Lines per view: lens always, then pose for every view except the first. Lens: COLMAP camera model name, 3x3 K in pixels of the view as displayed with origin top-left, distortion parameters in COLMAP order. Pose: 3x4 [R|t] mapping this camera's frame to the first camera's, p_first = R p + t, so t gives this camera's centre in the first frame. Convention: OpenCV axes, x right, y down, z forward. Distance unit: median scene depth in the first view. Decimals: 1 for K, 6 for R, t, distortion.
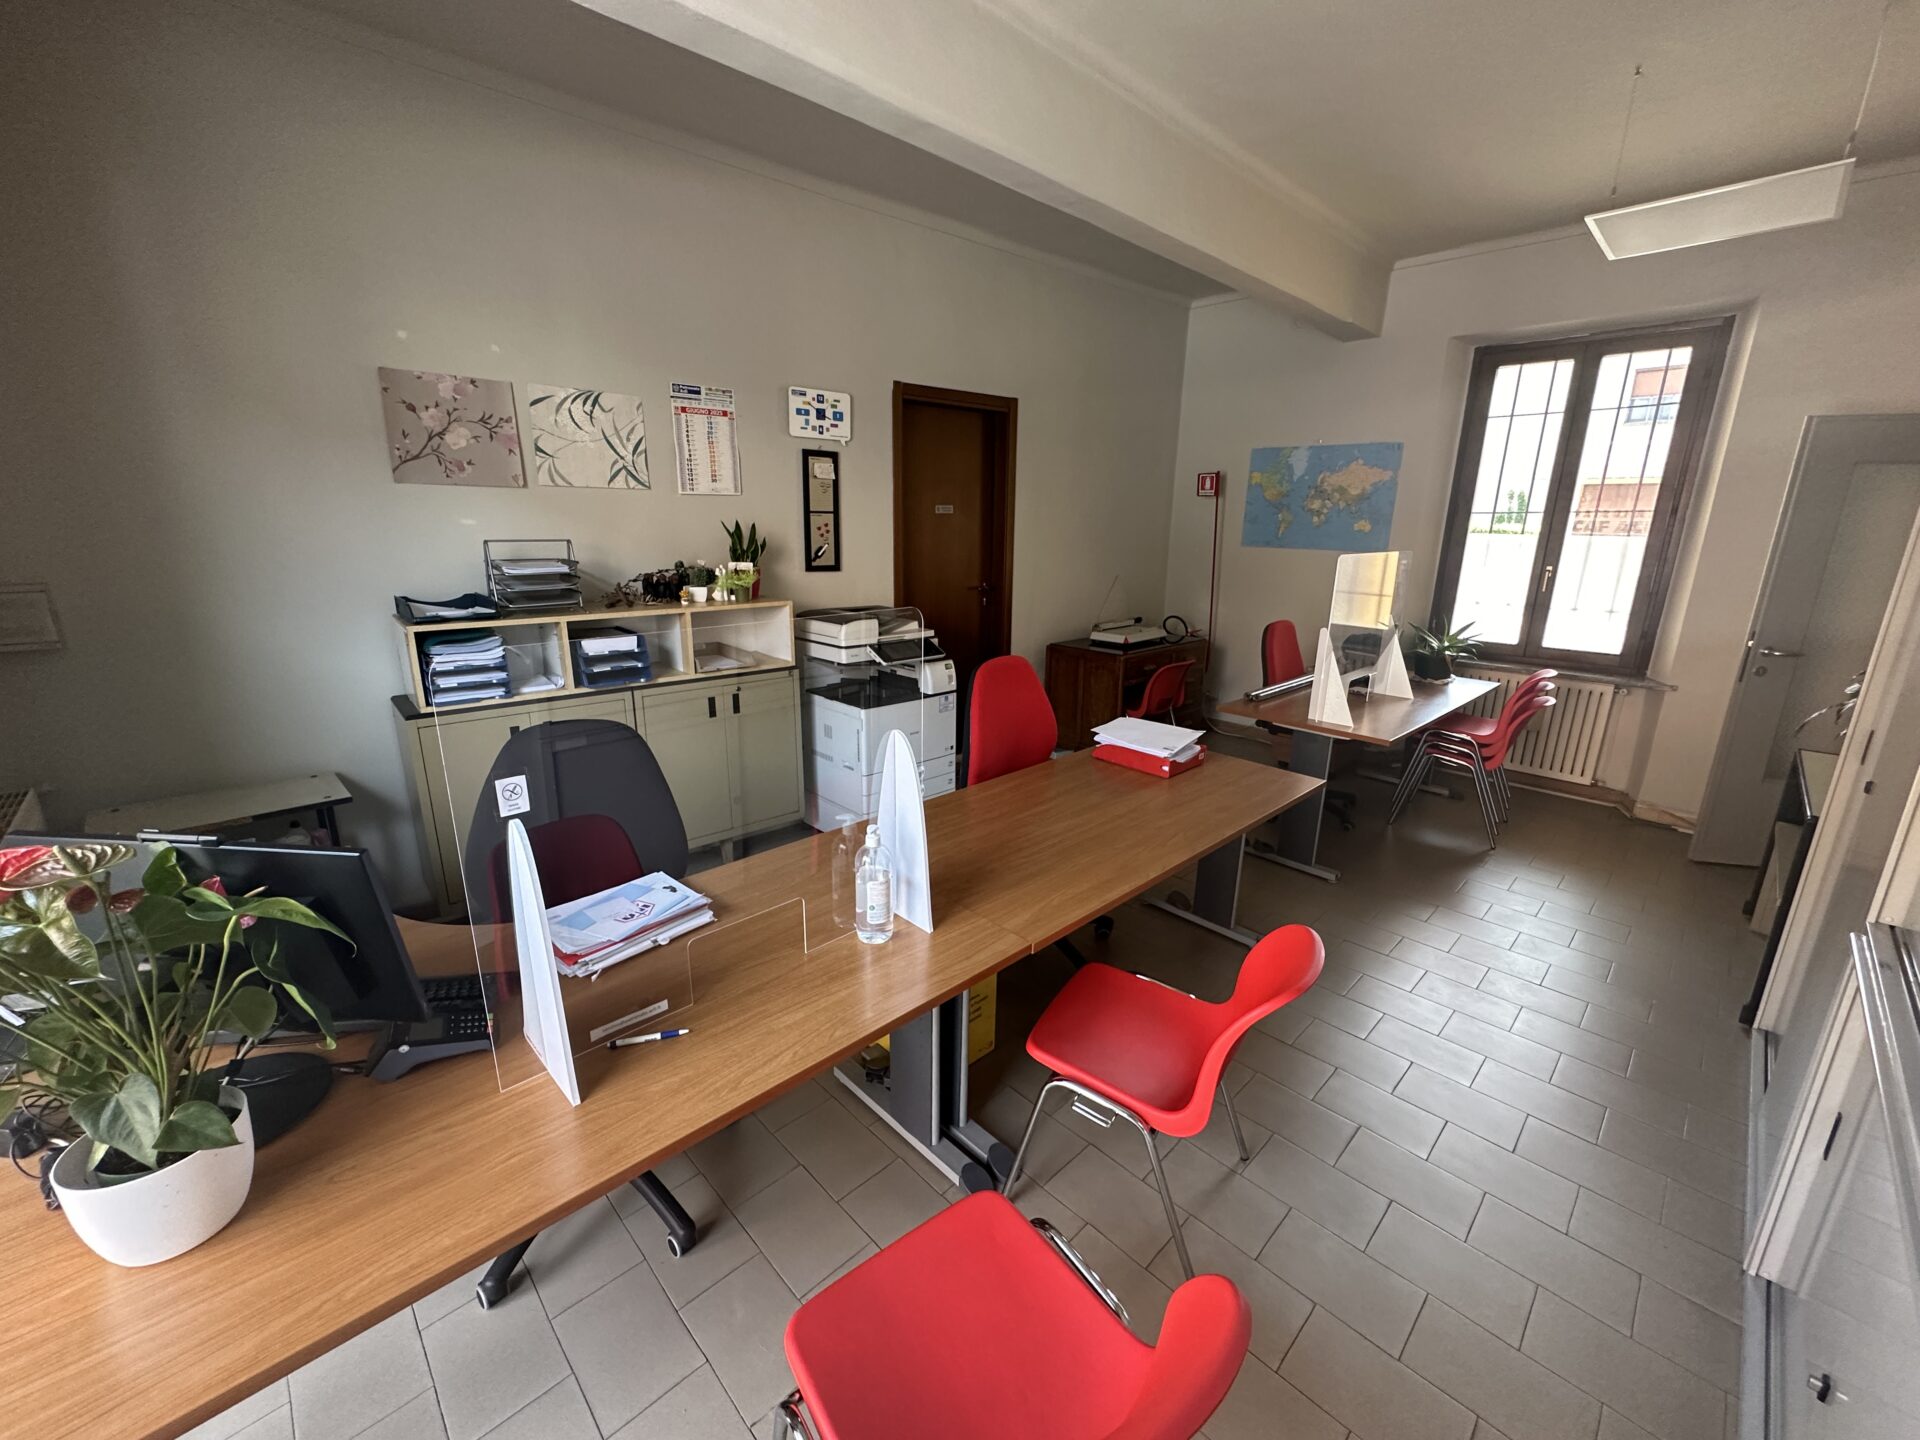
lens RADIAL K [[764.8, 0, 956.3], [0, 764.8, 720.8], [0, 0, 1]] dist [-0.004218, -0.001070]
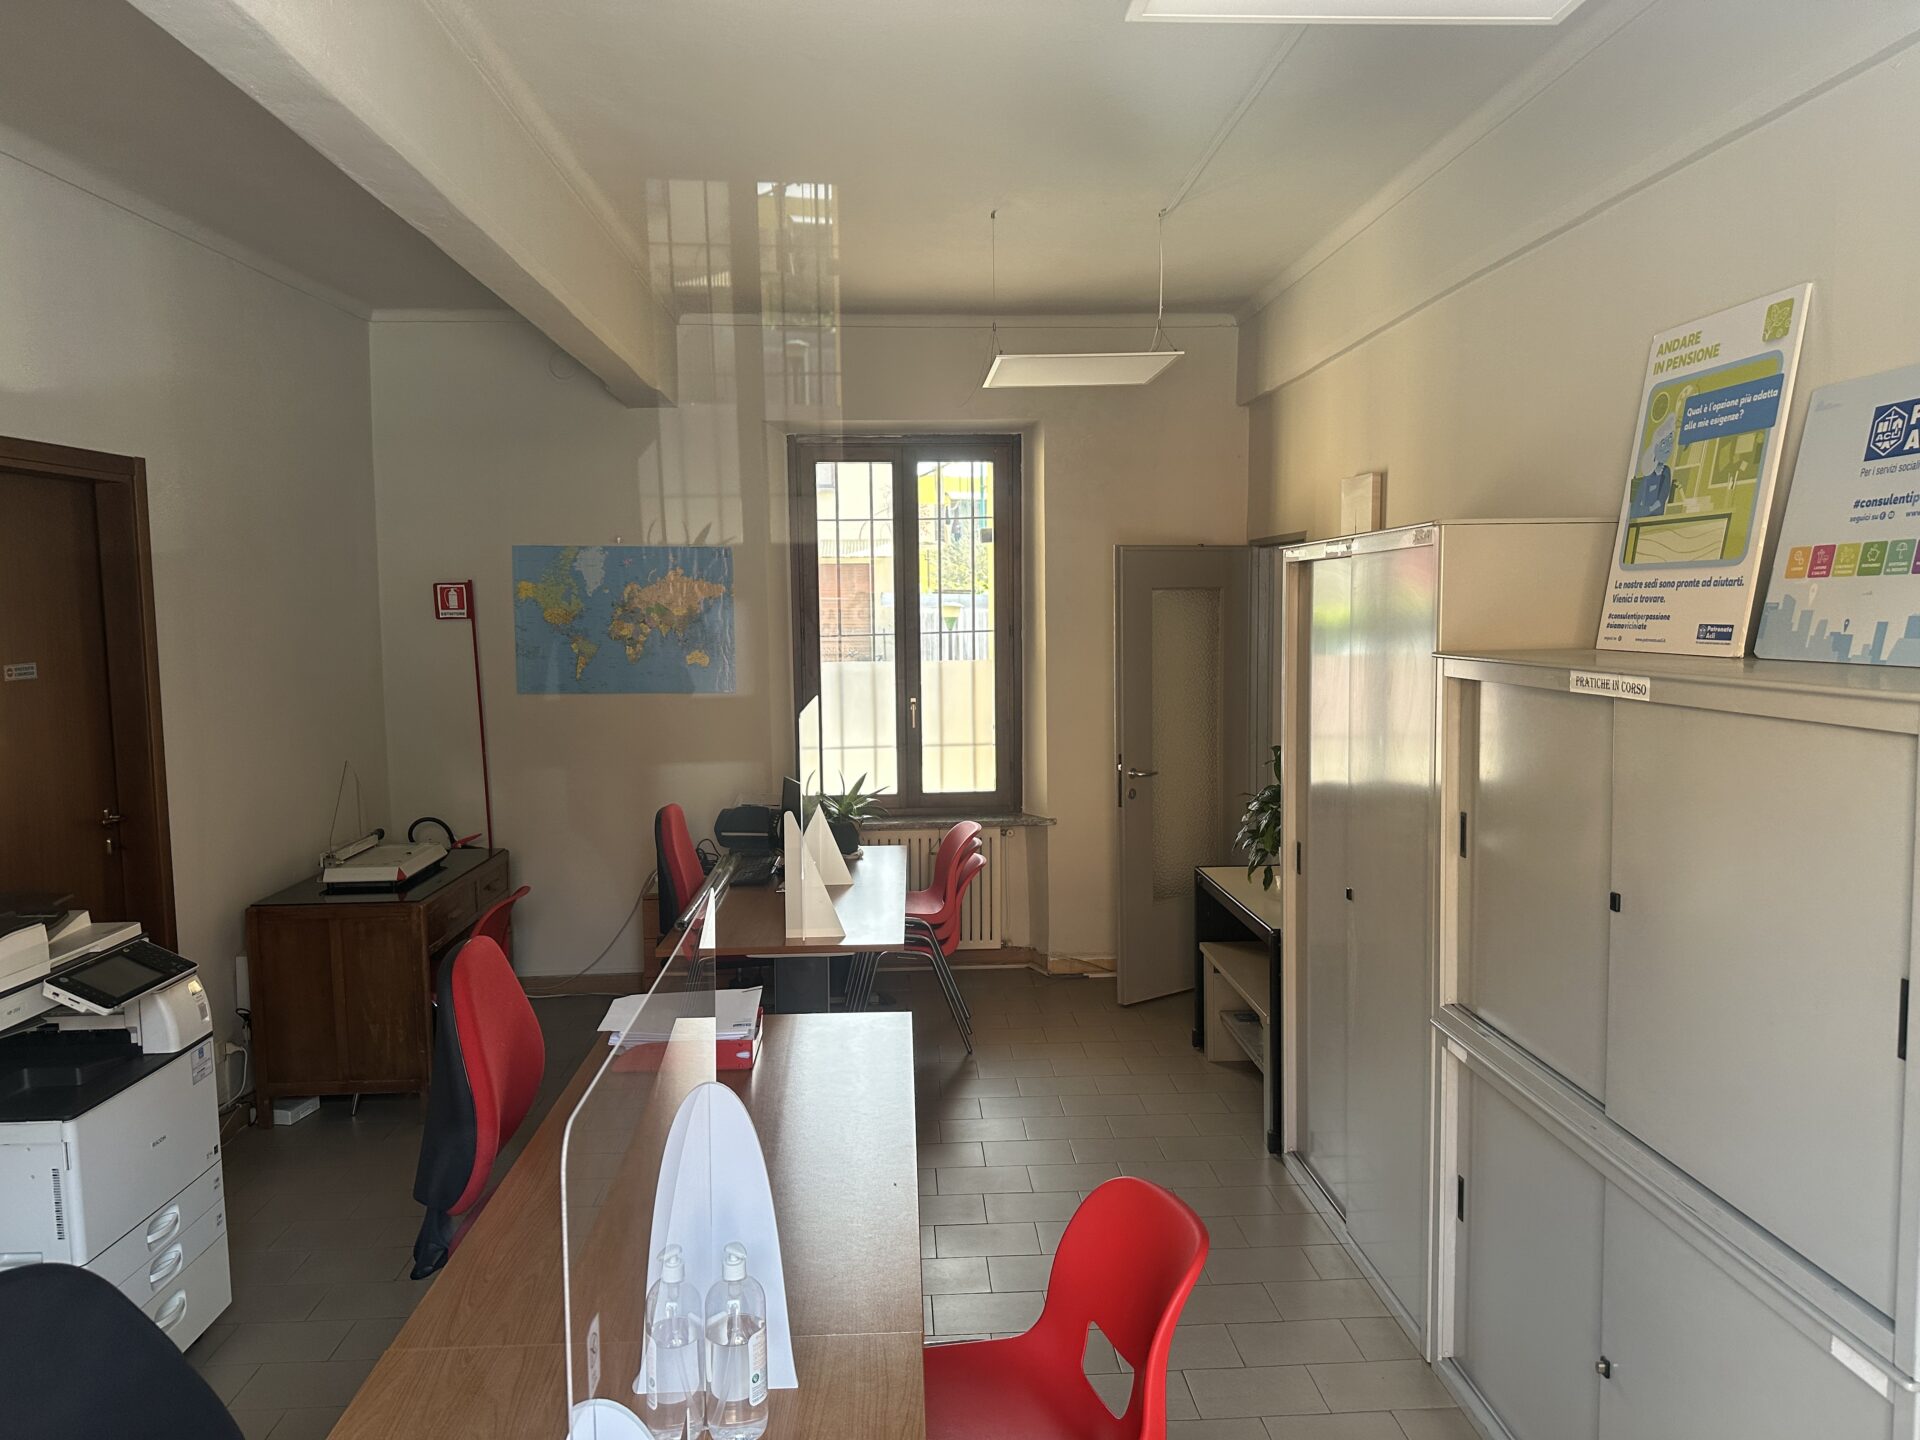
lens RADIAL K [[1346.0, 0, 963.7], [0, 1346.0, 720.5], [0, 0, 1]] dist [0.069464, -0.001432]
pose [[0.649891, -0.083419, 0.755436, -0.294484], [0.212537, 0.974250, -0.075262, -0.056536], [-0.729705, 0.209470, 0.650886, 0.010780]]
